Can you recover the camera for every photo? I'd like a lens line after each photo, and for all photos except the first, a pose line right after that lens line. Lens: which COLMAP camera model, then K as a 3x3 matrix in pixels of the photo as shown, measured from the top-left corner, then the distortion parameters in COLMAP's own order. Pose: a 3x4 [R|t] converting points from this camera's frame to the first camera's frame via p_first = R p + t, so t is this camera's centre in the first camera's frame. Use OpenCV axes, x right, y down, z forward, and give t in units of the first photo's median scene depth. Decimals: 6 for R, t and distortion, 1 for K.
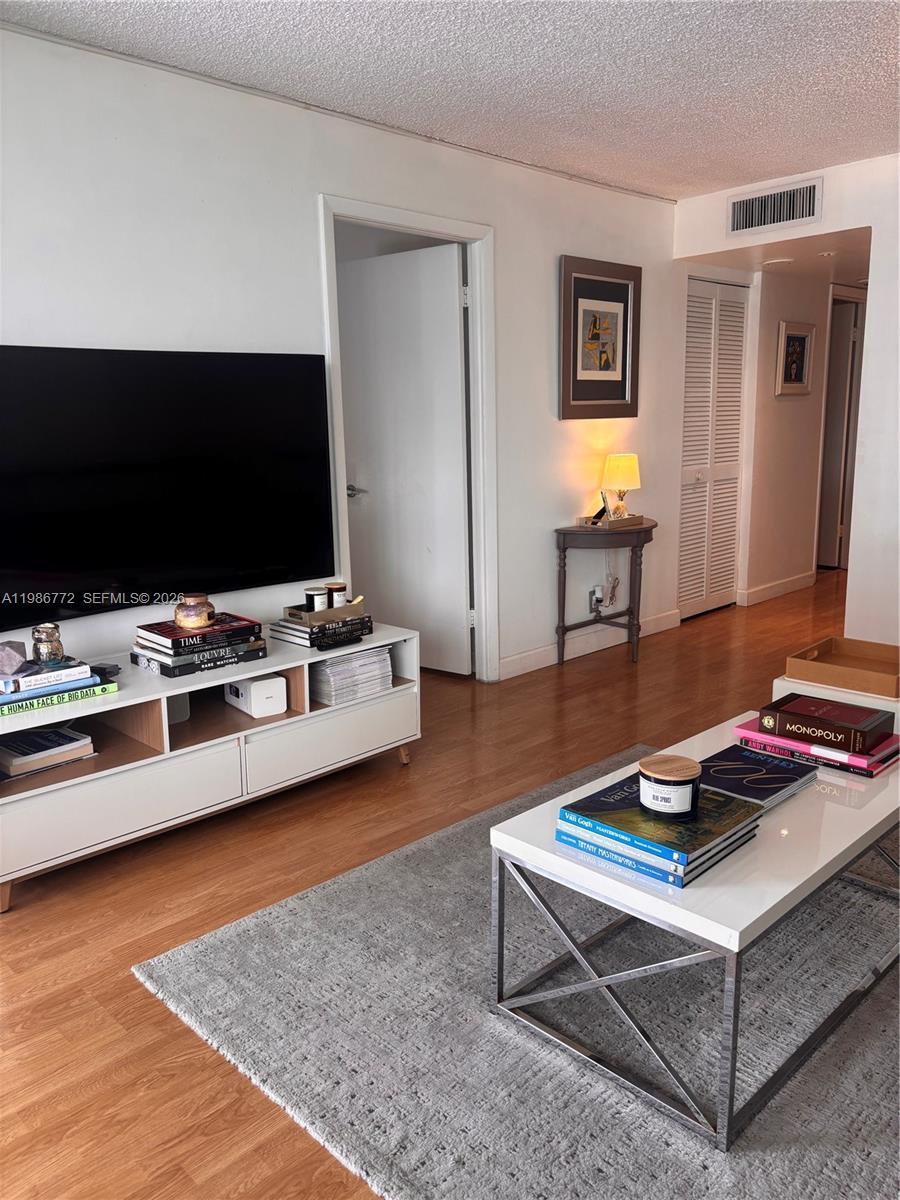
lens RADIAL K [[914.9, 0, 450.8], [0, 914.9, 605.9], [0, 0, 1]] dist [0.035046, -0.032795]
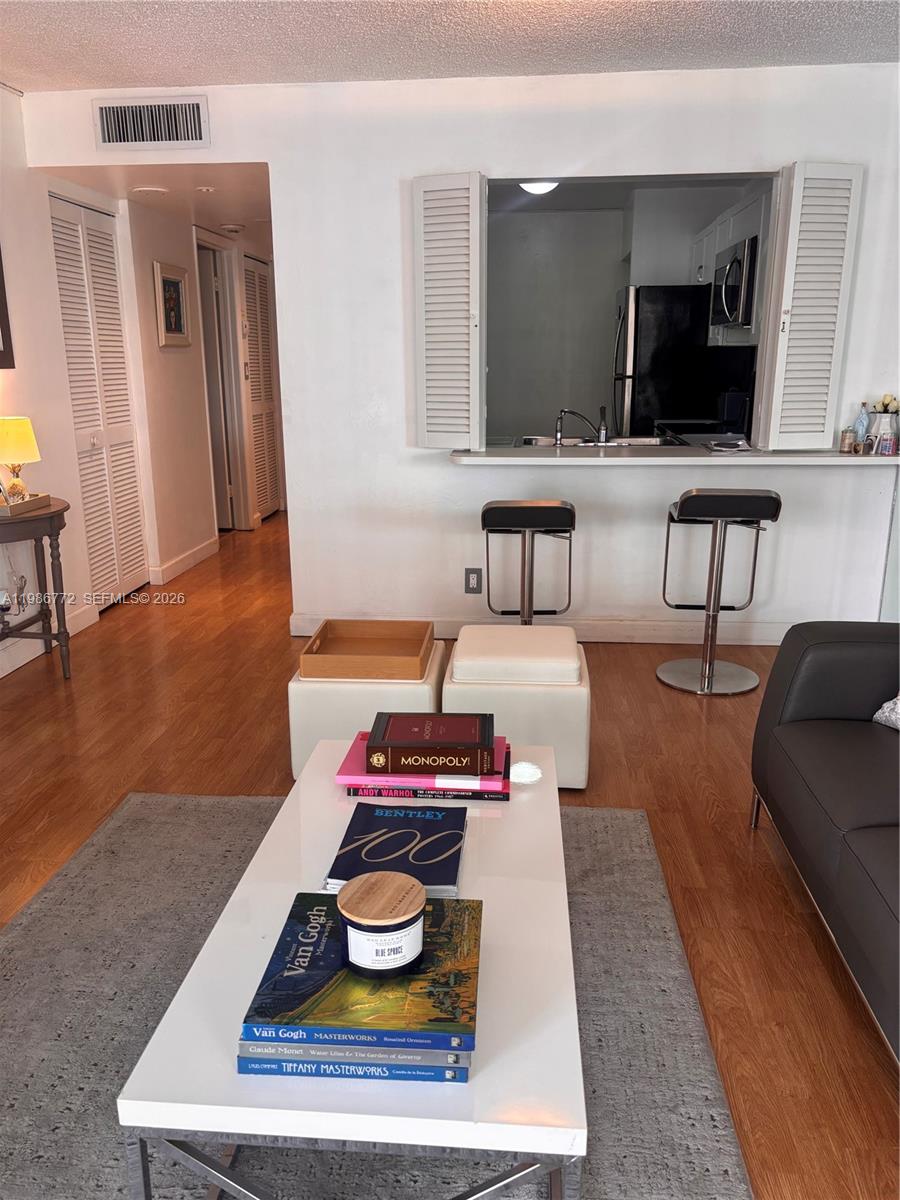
lens RADIAL K [[914.9, 0, 456.2], [0, 914.9, 606.1], [0, 0, 1]] dist [0.035046, -0.032795]
pose [[0.753729, -0.151929, 0.639383, -0.049468], [0.119185, 0.988378, 0.094357, -0.038347], [-0.646288, 0.005086, 0.763077, 0.173221]]
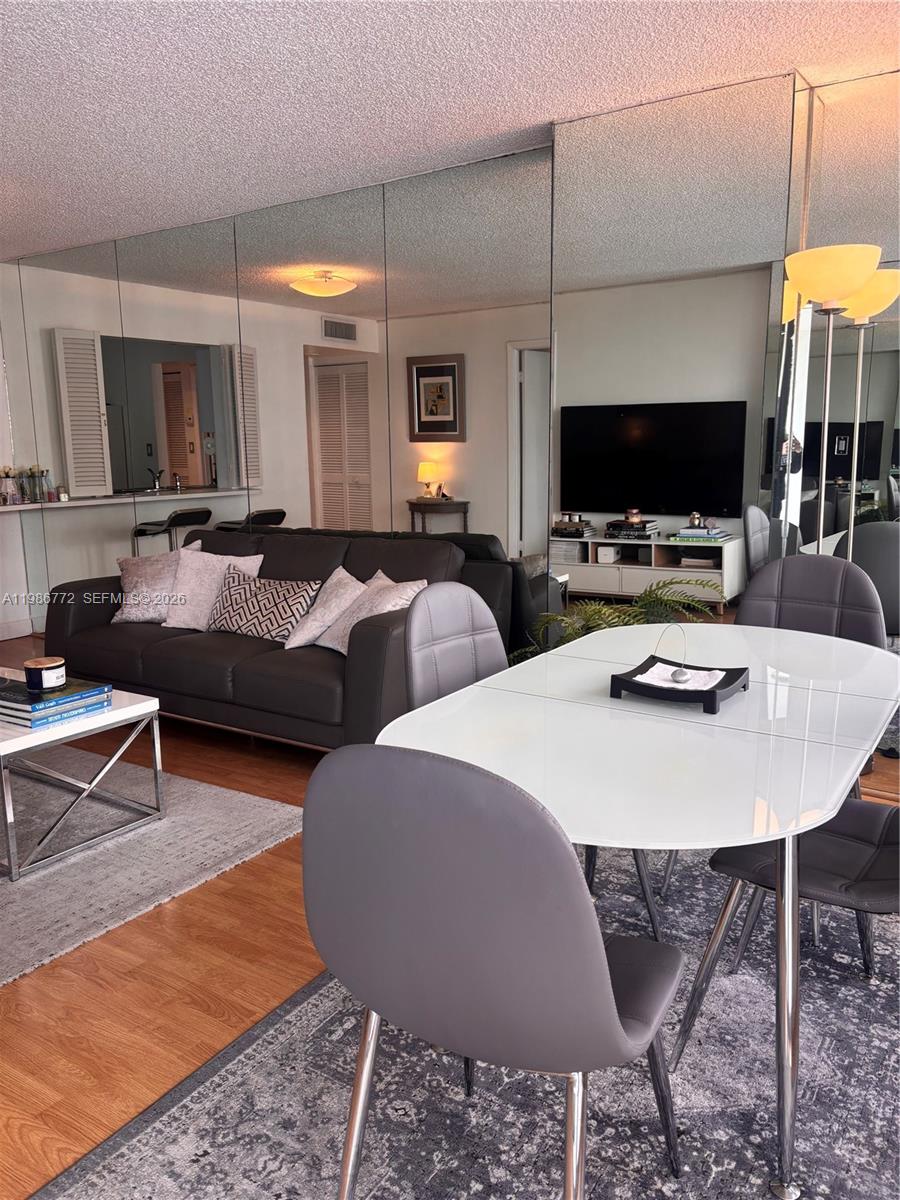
lens RADIAL K [[914.9, 0, 452.3], [0, 914.9, 603.6], [0, 0, 1]] dist [0.035046, -0.032795]
pose [[-0.203387, -0.149134, 0.967674, -0.584232], [0.210912, 0.958455, 0.192043, -0.033960], [-0.956112, 0.243154, -0.163483, 0.216241]]
